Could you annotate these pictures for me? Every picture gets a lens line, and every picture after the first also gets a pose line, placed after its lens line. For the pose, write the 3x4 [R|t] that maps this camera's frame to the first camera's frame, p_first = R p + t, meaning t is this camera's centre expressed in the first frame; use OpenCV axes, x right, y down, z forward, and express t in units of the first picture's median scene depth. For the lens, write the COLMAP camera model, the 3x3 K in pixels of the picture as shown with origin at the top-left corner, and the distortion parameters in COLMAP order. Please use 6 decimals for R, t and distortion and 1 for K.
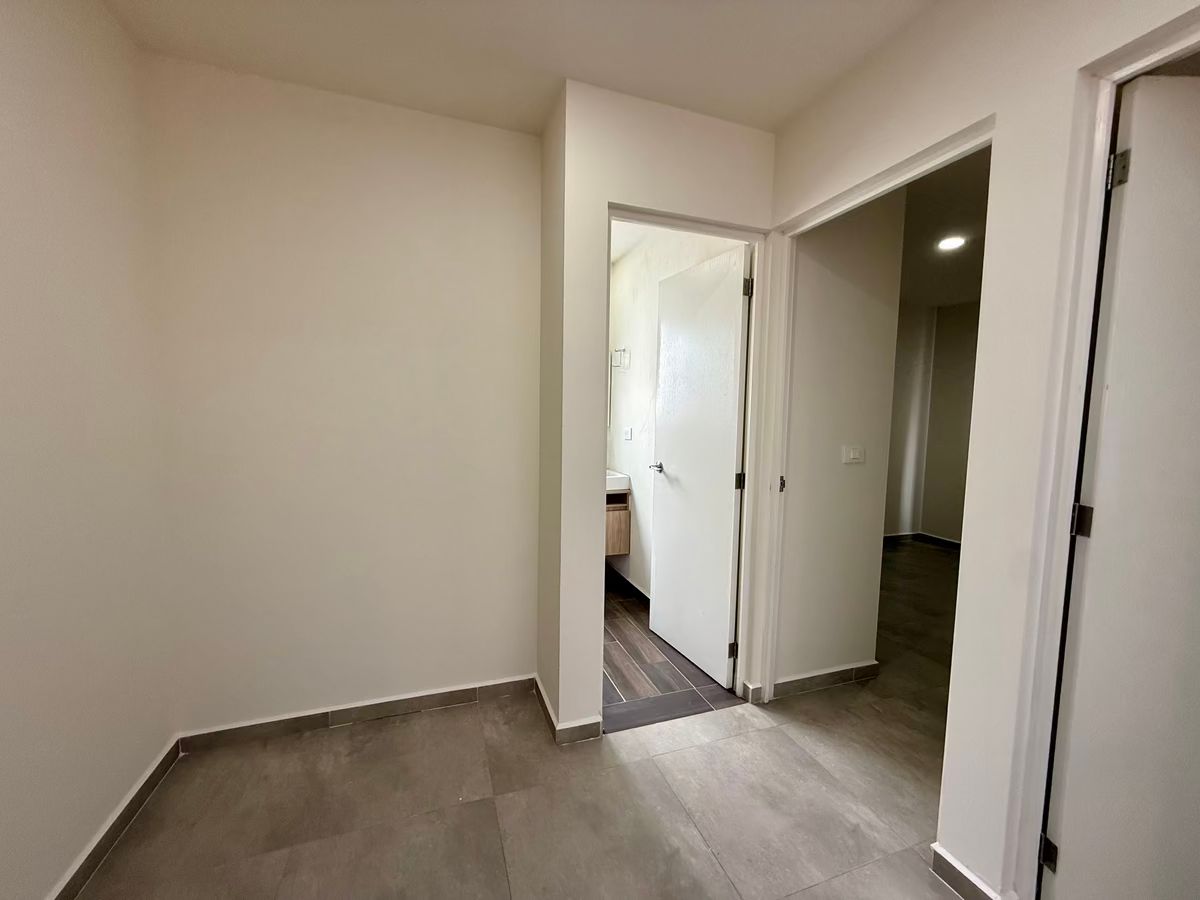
lens RADIAL K [[477.1, 0, 596.3], [0, 477.1, 450.2], [0, 0, 1]] dist [0.000137, -0.000002]
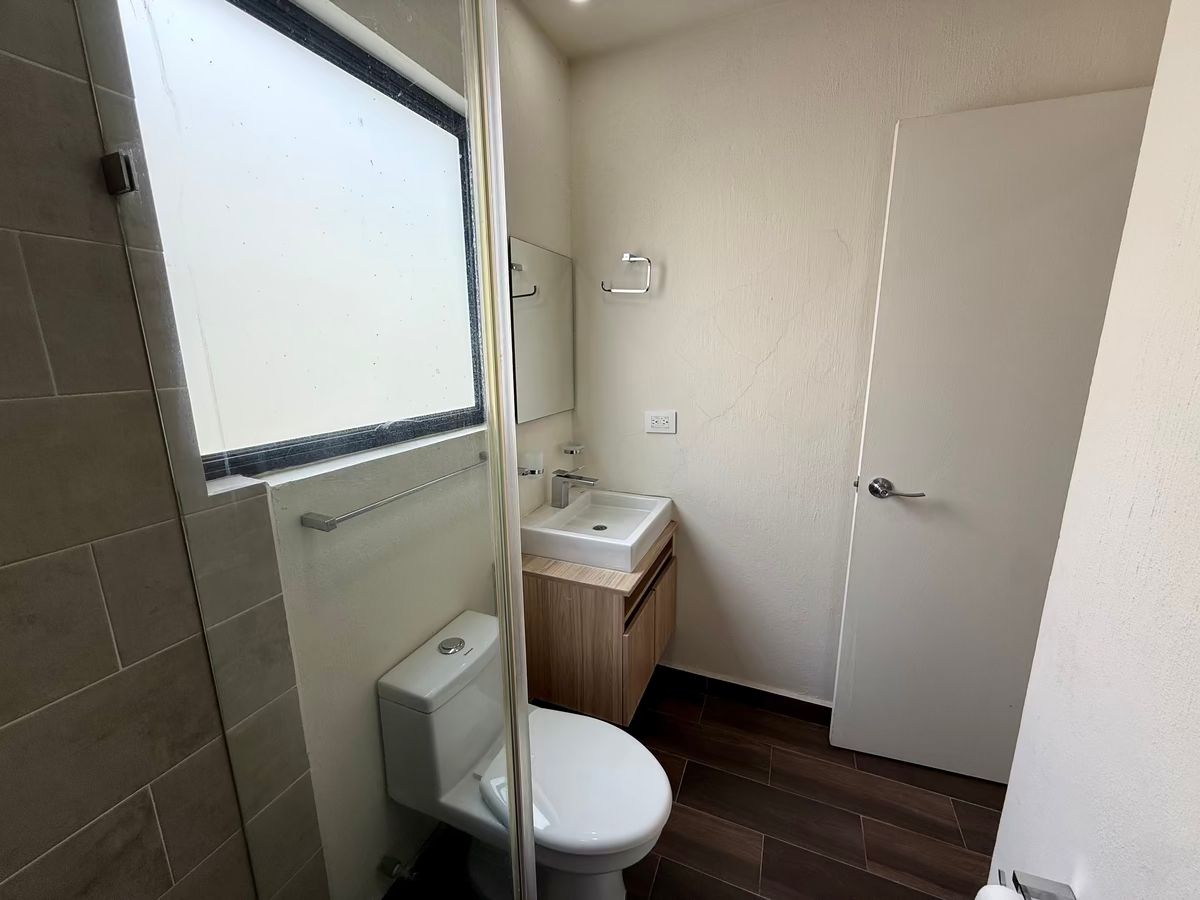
lens RADIAL K [[478.4, 0, 600.0], [0, 478.4, 450.0], [0, 0, 1]] dist [-0.000761, -0.000010]
pose [[0.671608, -0.177026, 0.719447, -0.378123], [0.077976, 0.982532, 0.168968, -0.101244], [-0.736792, -0.057381, 0.673680, 0.692352]]
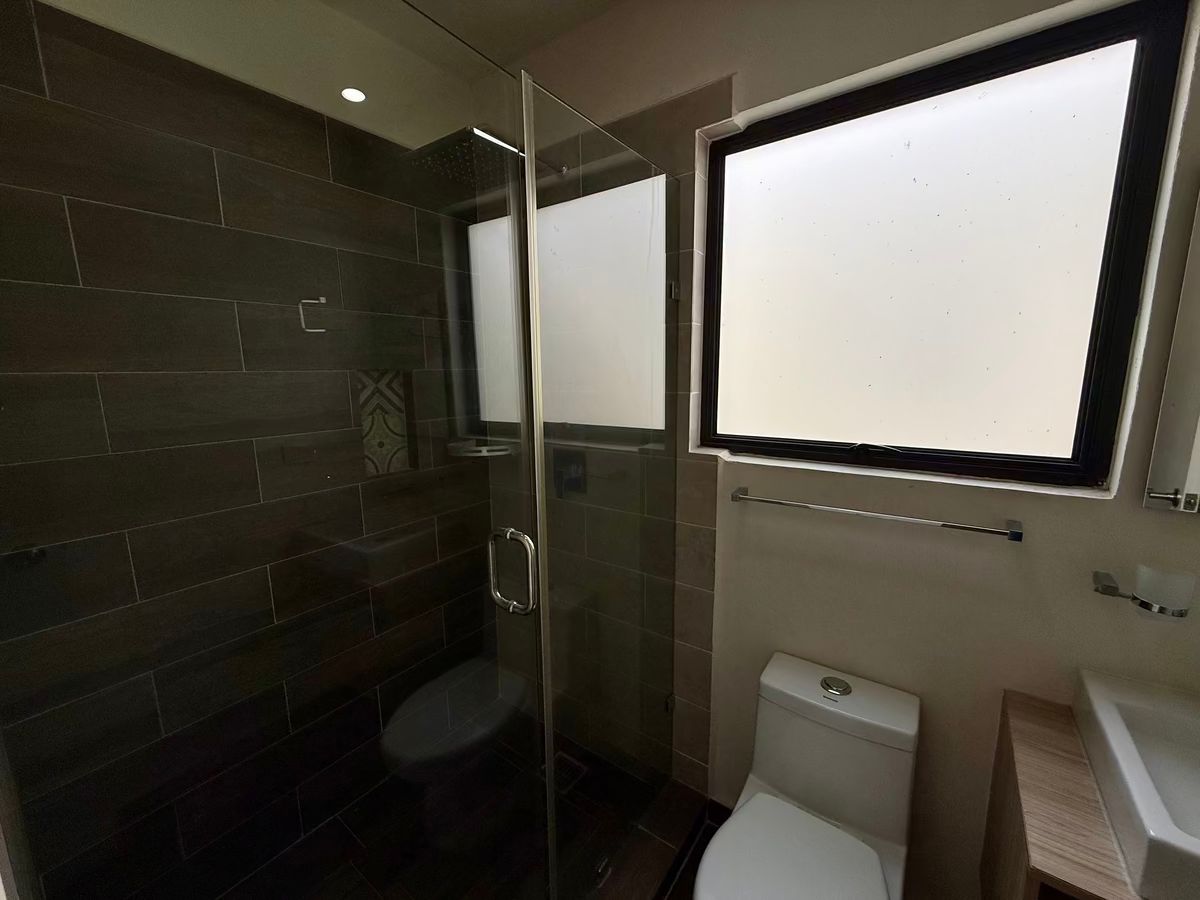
lens RADIAL K [[477.1, 0, 596.3], [0, 477.1, 450.2], [0, 0, 1]] dist [0.000137, -0.000002]
pose [[0.566605, 0.115467, -0.815859, -0.051853], [-0.043256, 0.992936, 0.110488, -0.100086], [0.822853, -0.027313, 0.567597, 0.681948]]
